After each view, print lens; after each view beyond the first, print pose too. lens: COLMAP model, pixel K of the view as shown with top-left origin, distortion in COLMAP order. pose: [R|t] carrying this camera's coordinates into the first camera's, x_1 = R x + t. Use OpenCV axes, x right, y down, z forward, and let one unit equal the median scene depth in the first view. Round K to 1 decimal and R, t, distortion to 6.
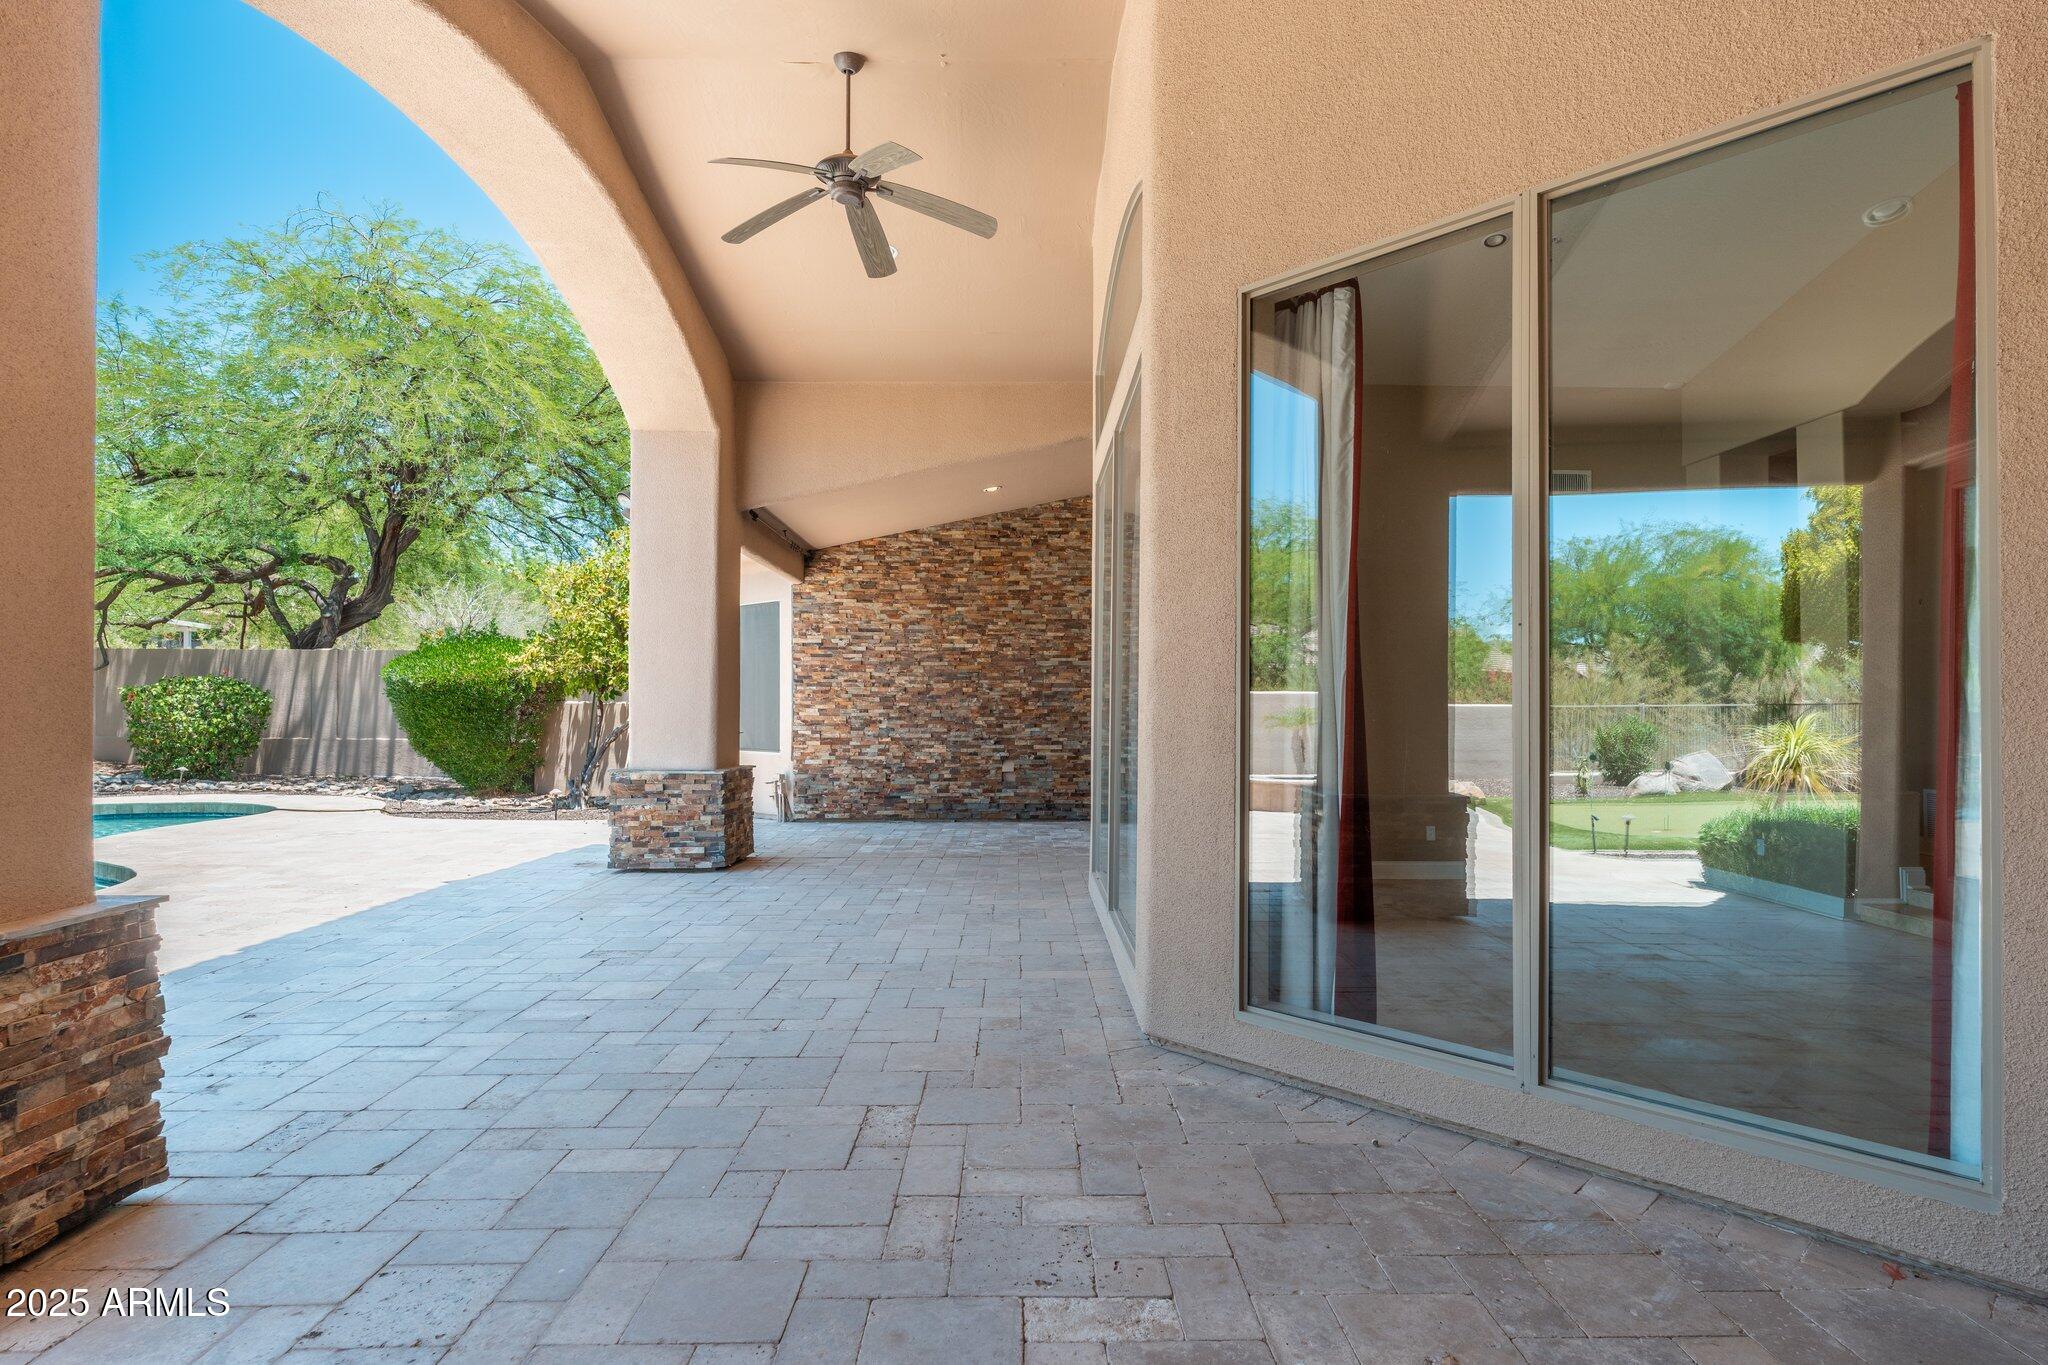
lens RADIAL K [[1092.2, 0, 1024.0], [0, 1092.2, 682.5], [0, 0, 1]] dist [0.000872, -0.000437]
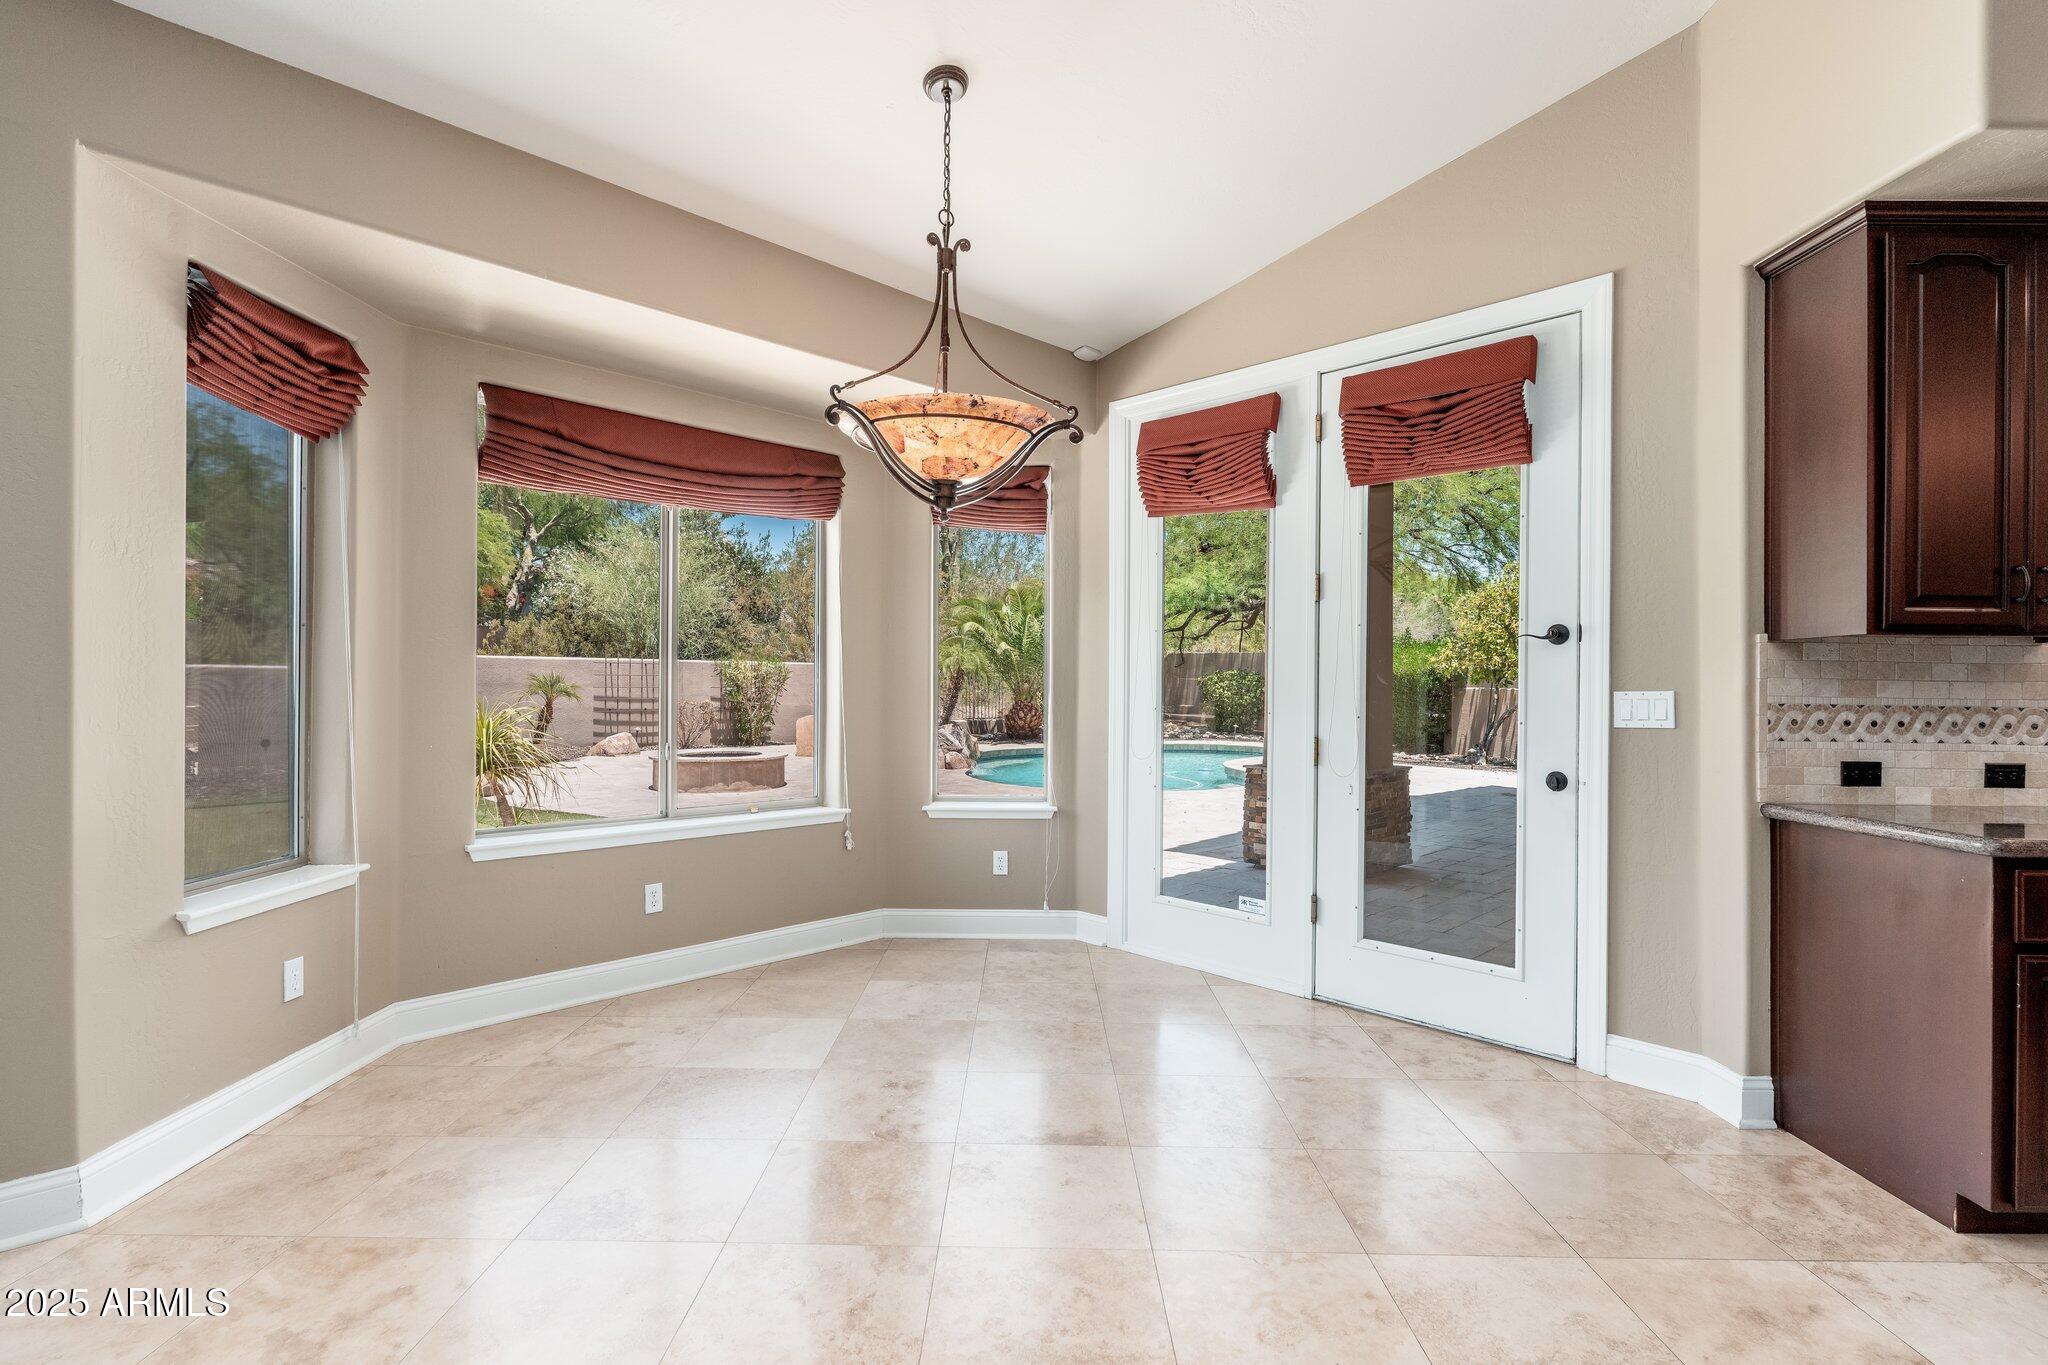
lens RADIAL K [[972.2, 0, 1024.0], [0, 972.2, 682.5], [0, 0, 1]] dist [-0.001069, 0.001126]
pose [[0.705716, 0.004646, -0.708480, 0.059214], [0.008180, 0.999858, 0.014705, -0.012623], [0.708448, -0.016173, 0.705578, -0.278058]]
